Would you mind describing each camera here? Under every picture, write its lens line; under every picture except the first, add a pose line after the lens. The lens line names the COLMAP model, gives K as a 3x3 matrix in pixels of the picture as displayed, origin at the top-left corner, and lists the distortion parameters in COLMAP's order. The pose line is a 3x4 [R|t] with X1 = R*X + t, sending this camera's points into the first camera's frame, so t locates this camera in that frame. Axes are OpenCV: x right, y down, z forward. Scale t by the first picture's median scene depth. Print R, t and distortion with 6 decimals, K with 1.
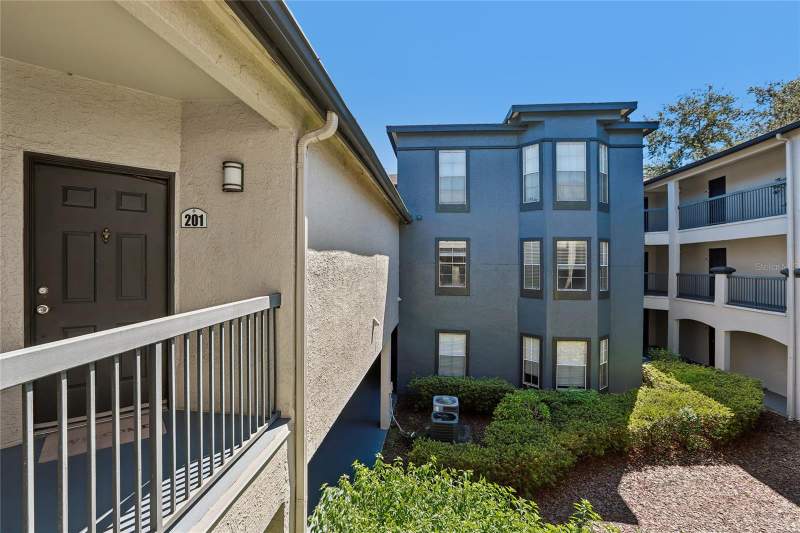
lens RADIAL K [[380.0, 0, 398.9], [0, 380.0, 260.1], [0, 0, 1]] dist [-0.010942, 0.000685]
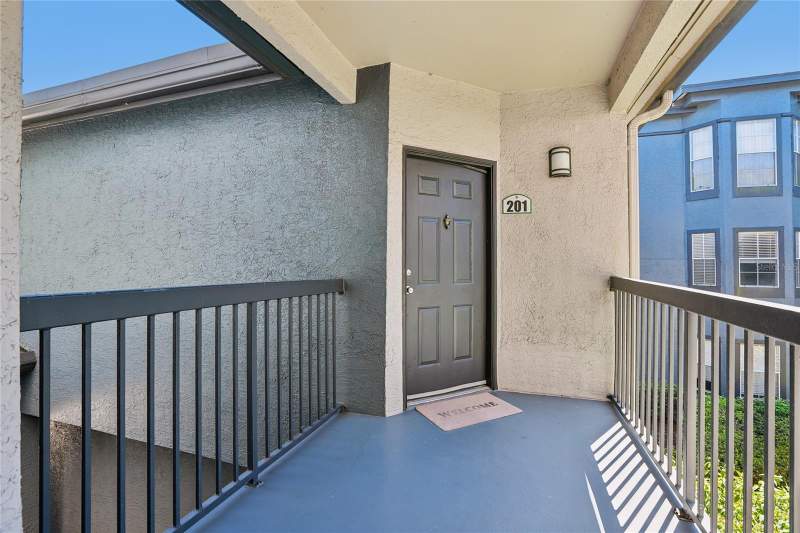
lens RADIAL K [[372.0, 0, 399.0], [0, 372.0, 256.7], [0, 0, 1]] dist [-0.003441, 0.000207]
pose [[0.979070, -0.013300, -0.203091, -0.191887], [0.010254, 0.999819, -0.016042, 0.013398], [0.203267, 0.013624, 0.979028, -0.017601]]
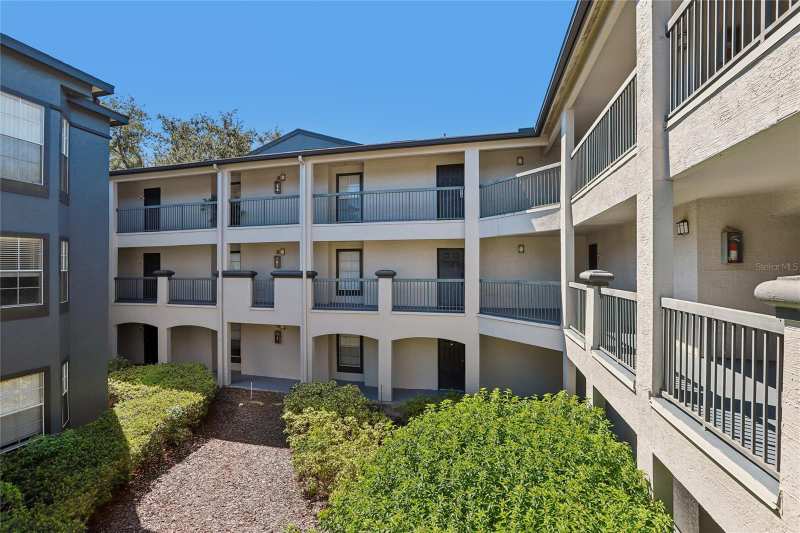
lens RADIAL K [[365.7, 0, 399.7], [0, 365.7, 269.8], [0, 0, 1]] dist [-0.023762, 0.000749]
pose [[0.155167, -0.014458, 0.987782, -0.097827], [-0.003937, 0.999876, 0.015254, -0.002806], [-0.987880, -0.006256, 0.155091, 0.190620]]
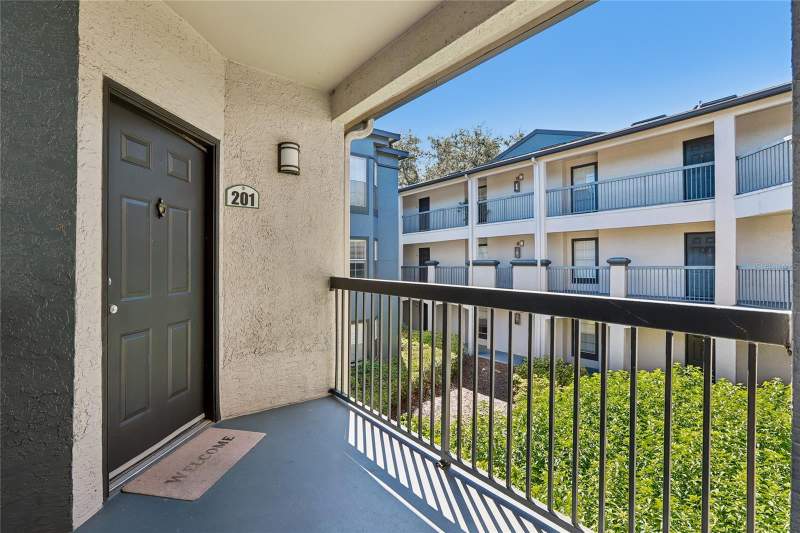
lens RADIAL K [[380.0, 0, 398.9], [0, 380.0, 260.1], [0, 0, 1]] dist [-0.010942, 0.000685]
pose [[0.735914, -0.008896, 0.677017, -0.257668], [0.008349, 0.999957, 0.004064, 0.011129], [-0.677024, 0.002662, 0.735956, 0.029403]]
